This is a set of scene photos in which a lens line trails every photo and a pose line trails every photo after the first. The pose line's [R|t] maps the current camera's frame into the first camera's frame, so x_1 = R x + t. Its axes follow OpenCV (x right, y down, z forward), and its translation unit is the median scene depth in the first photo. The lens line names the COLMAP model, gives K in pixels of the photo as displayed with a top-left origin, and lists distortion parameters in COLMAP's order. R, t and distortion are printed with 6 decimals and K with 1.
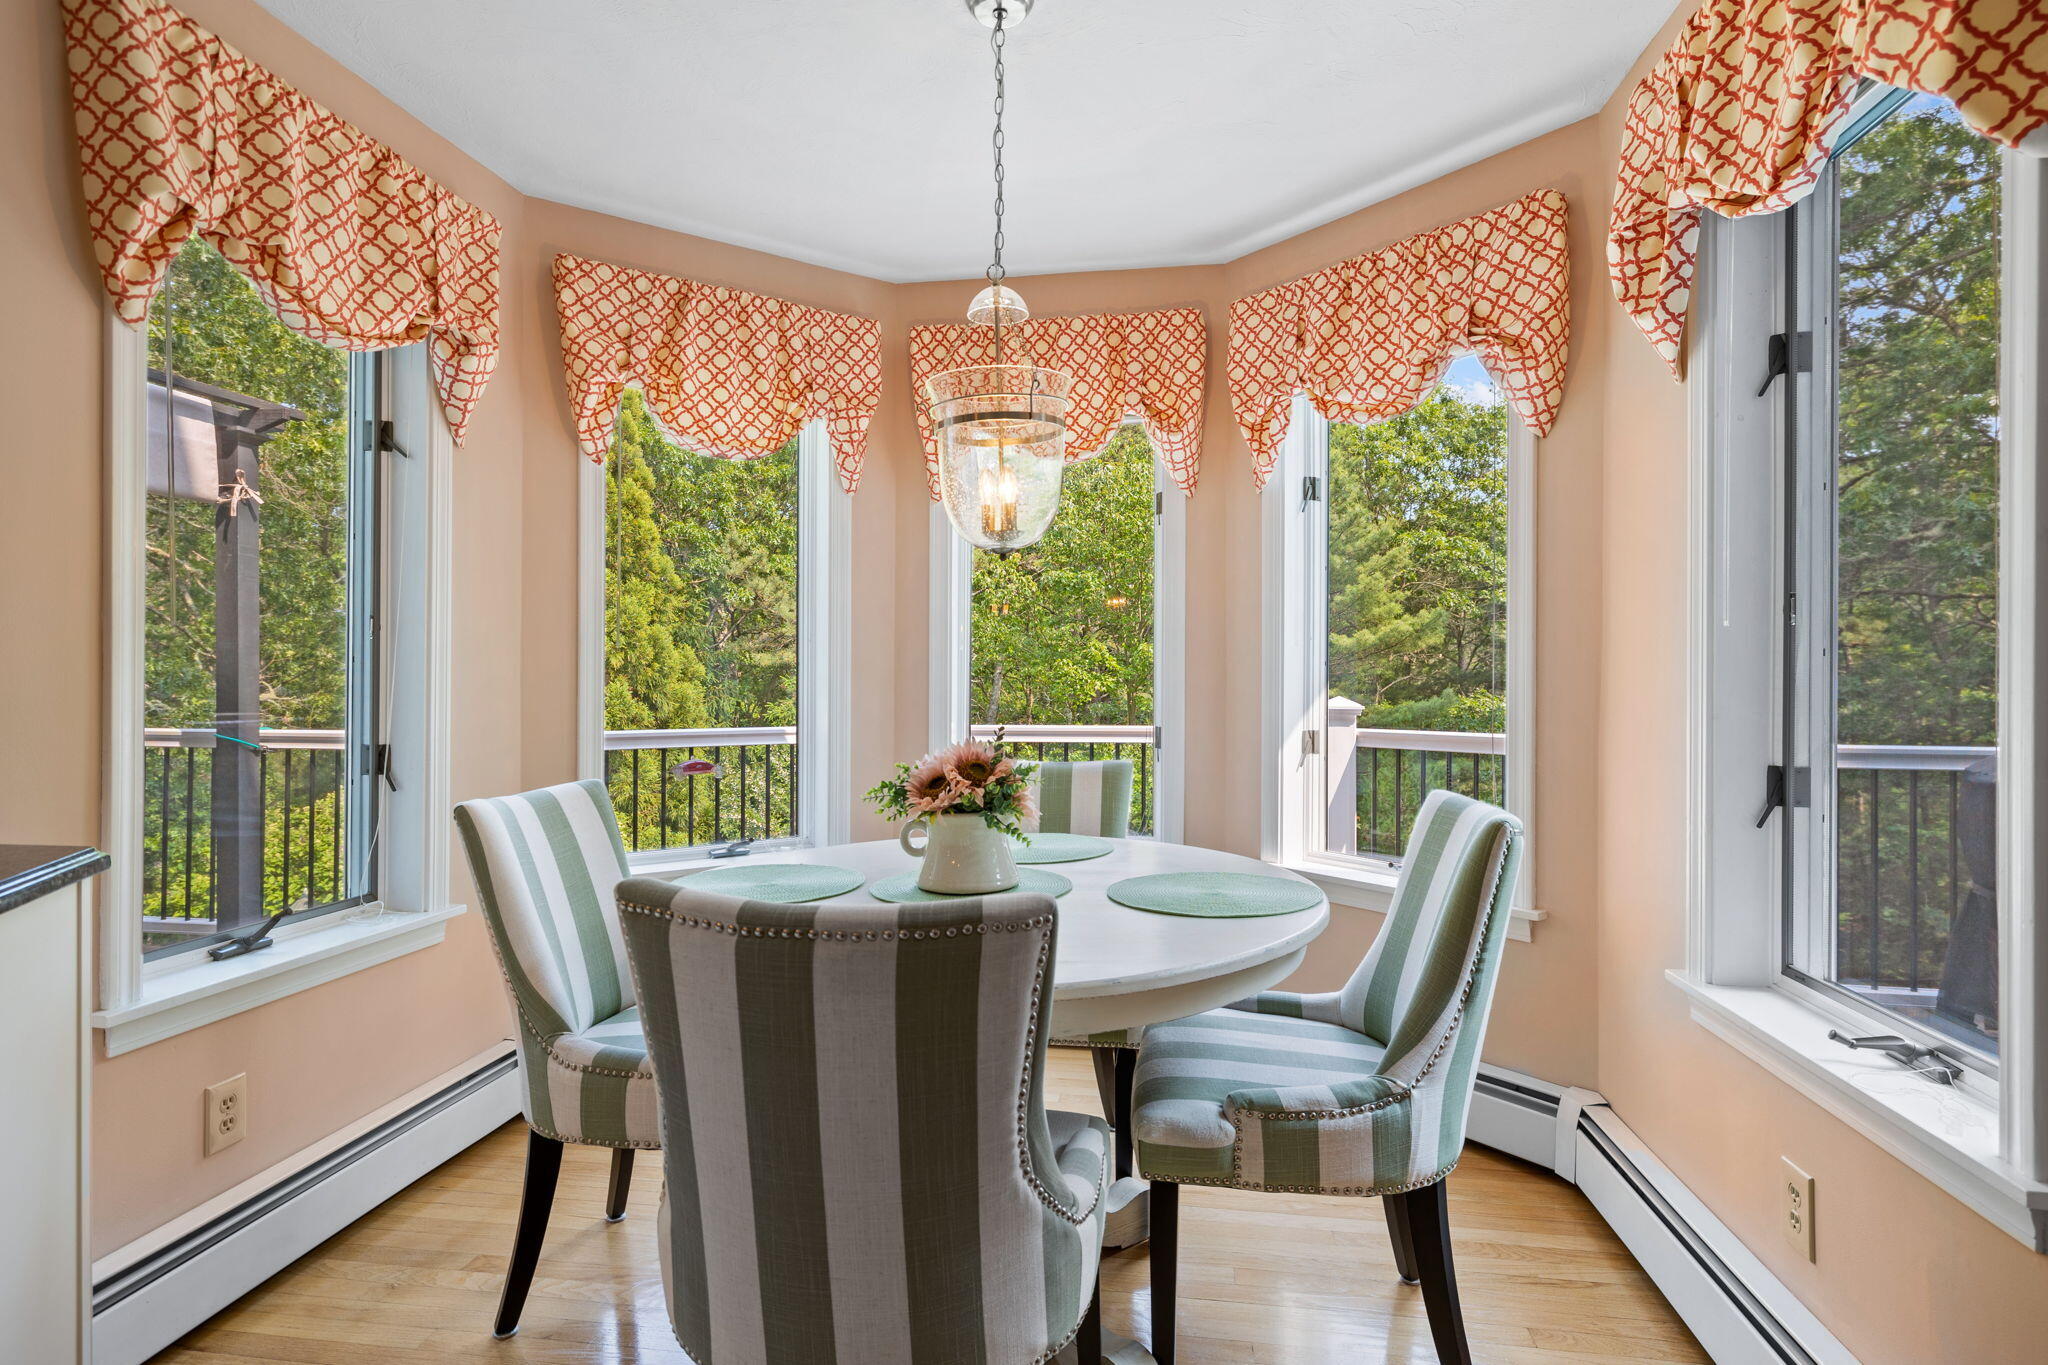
lens RADIAL K [[1058.1, 0, 1029.3], [0, 1058.1, 678.7], [0, 0, 1]] dist [-0.001469, -0.000028]
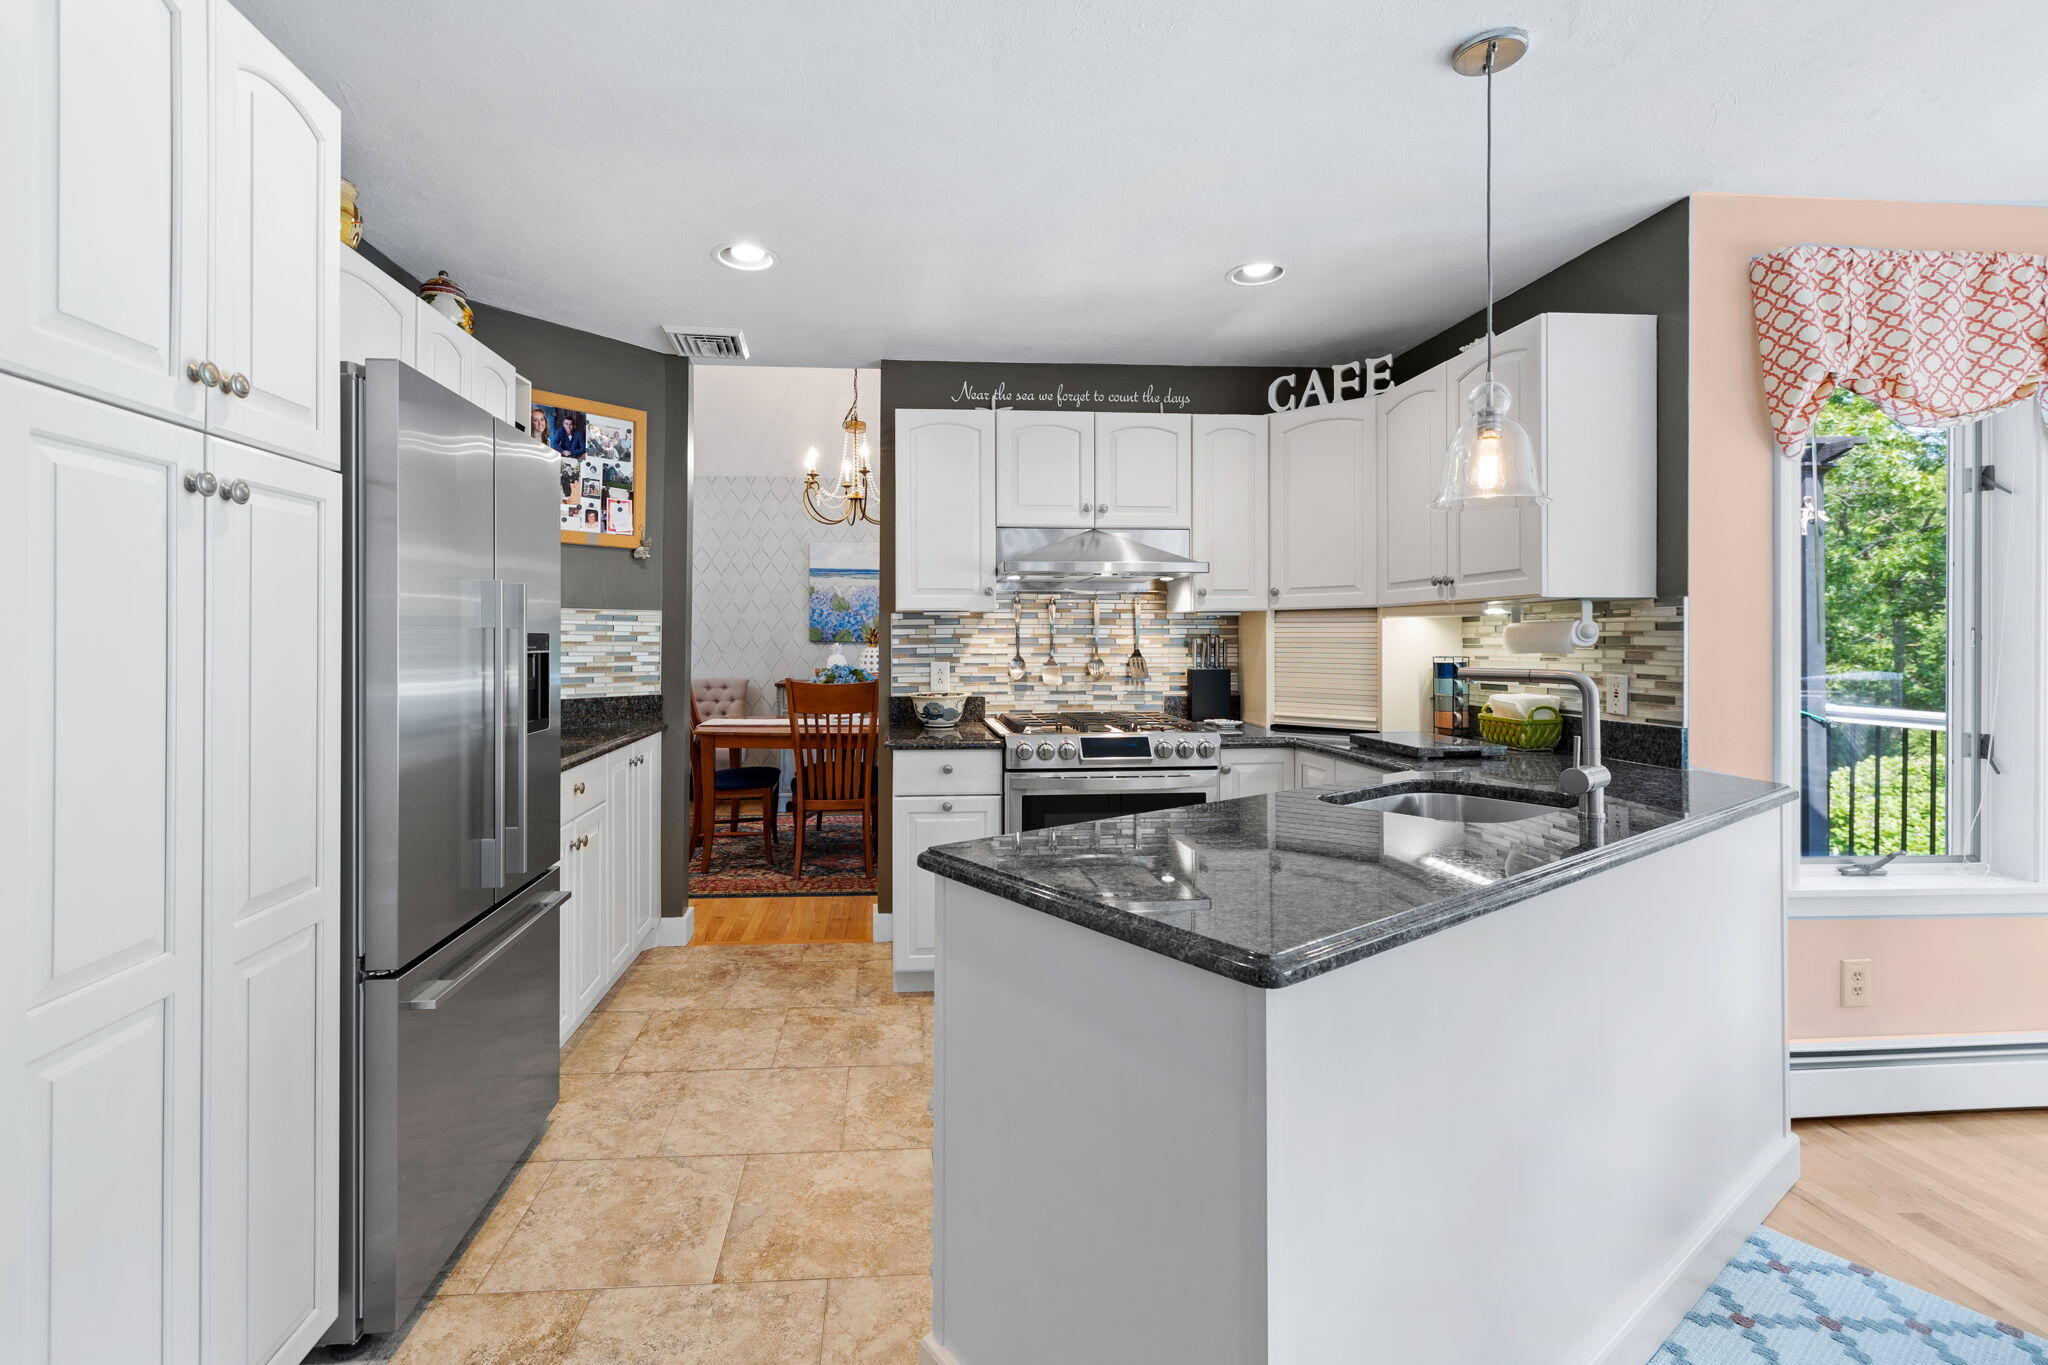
lens RADIAL K [[927.7, 0, 947.4], [0, 927.7, 637.7], [0, 0, 1]] dist [0.007462, -0.001190]
pose [[0.218730, -0.005757, -0.975768, 0.181320], [-0.003312, 0.999972, -0.006642, -0.039346], [0.975780, 0.004684, 0.218705, -0.413126]]
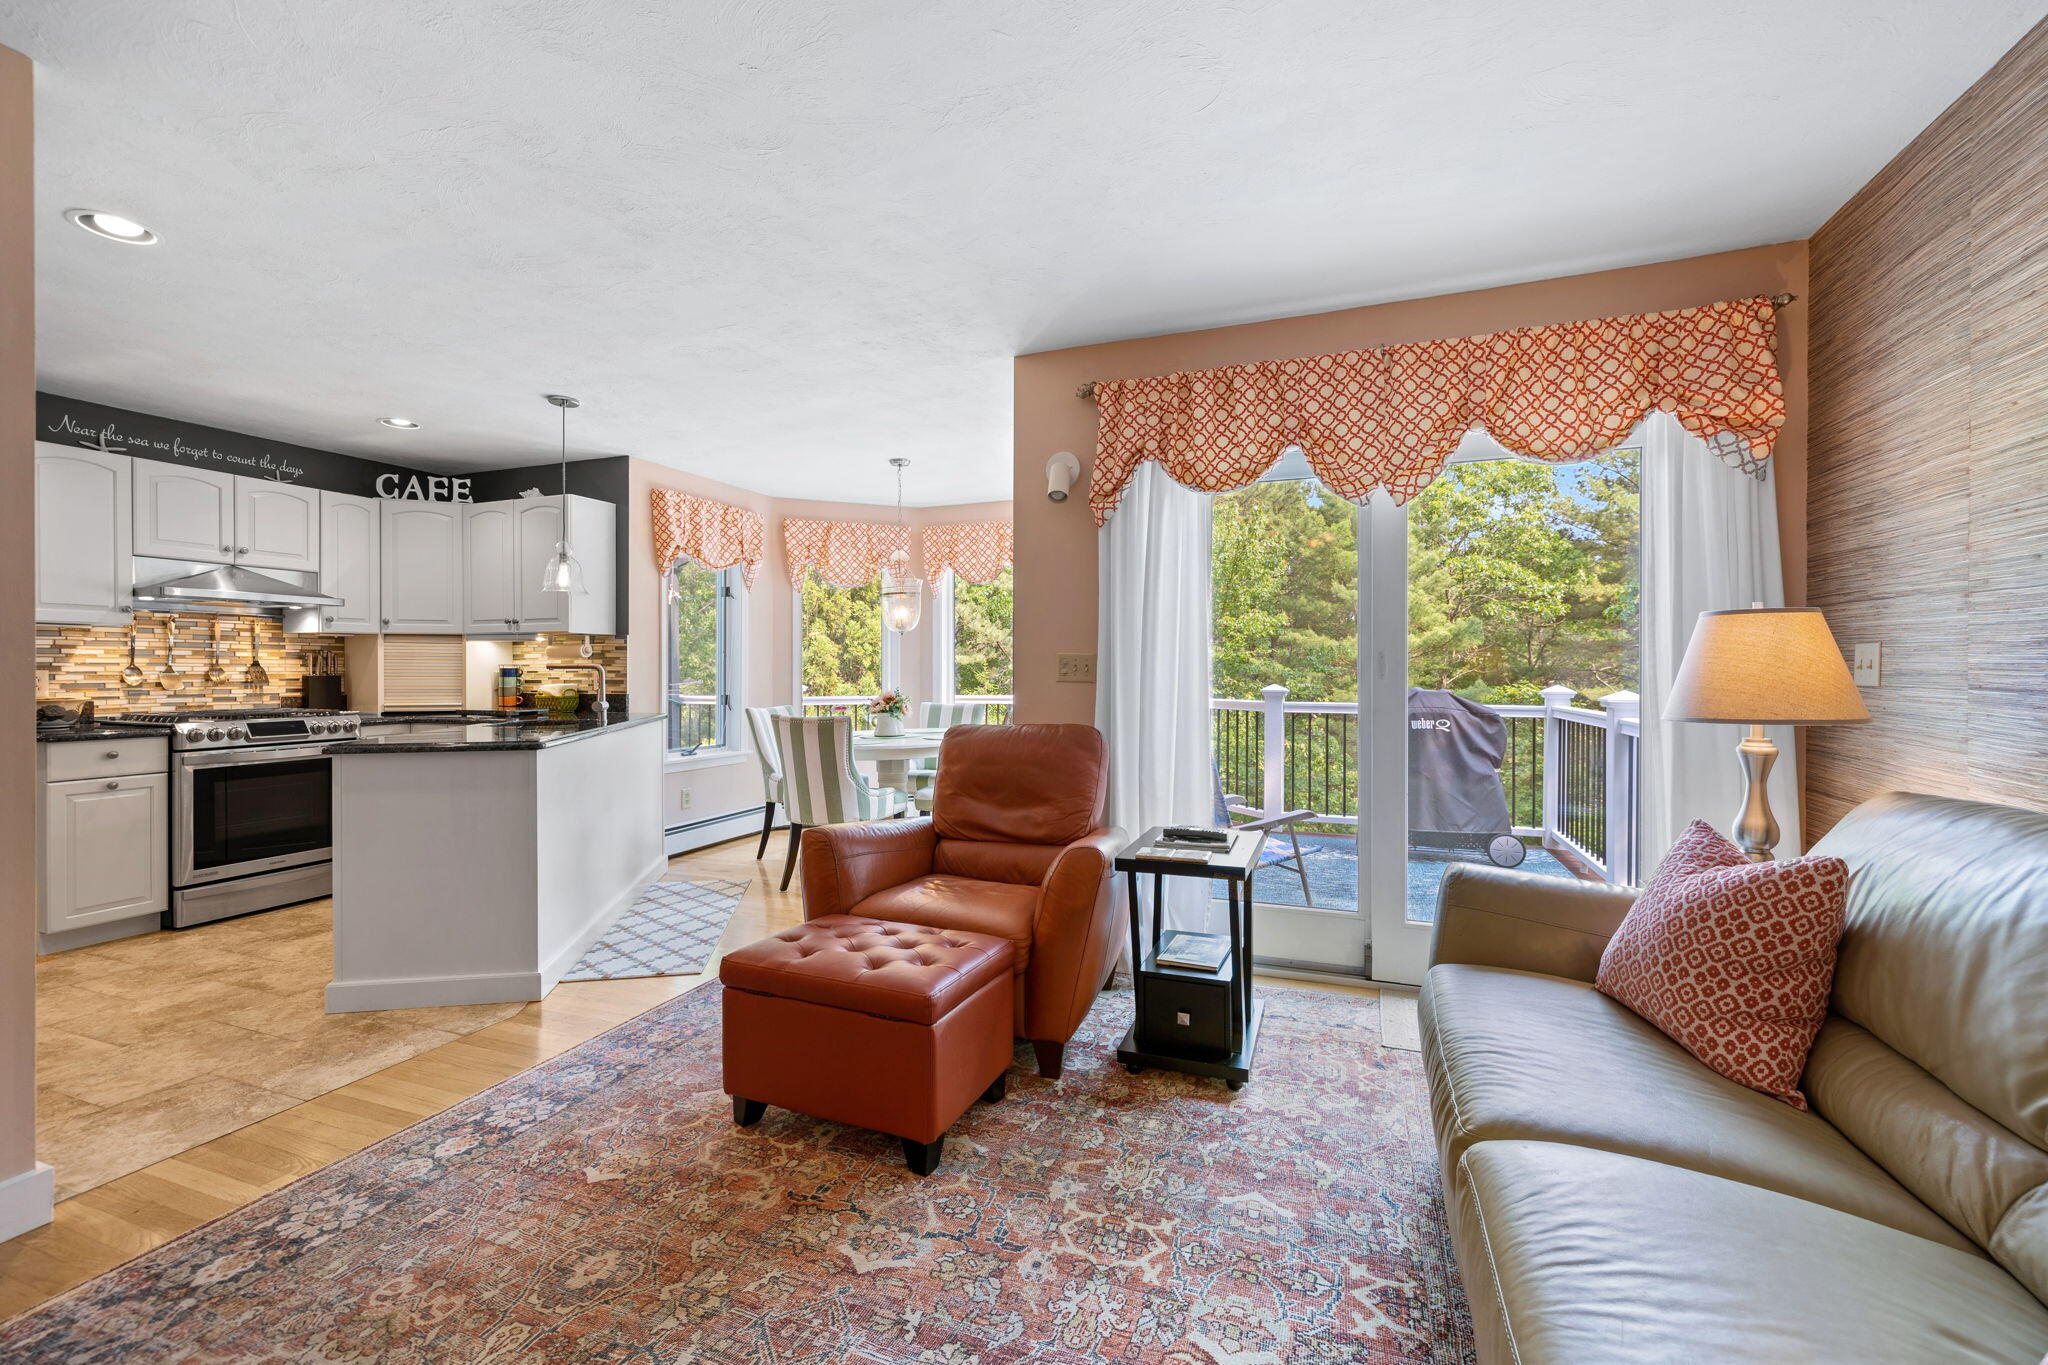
lens RADIAL K [[885.1, 0, 1028.0], [0, 885.1, 673.0], [0, 0, 1]] dist [0.003518, -0.000177]
pose [[0.975449, -0.002582, -0.220212, 0.819674], [0.002398, 0.999997, -0.001104, 0.005823], [0.220215, 0.000549, 0.975451, -1.336447]]
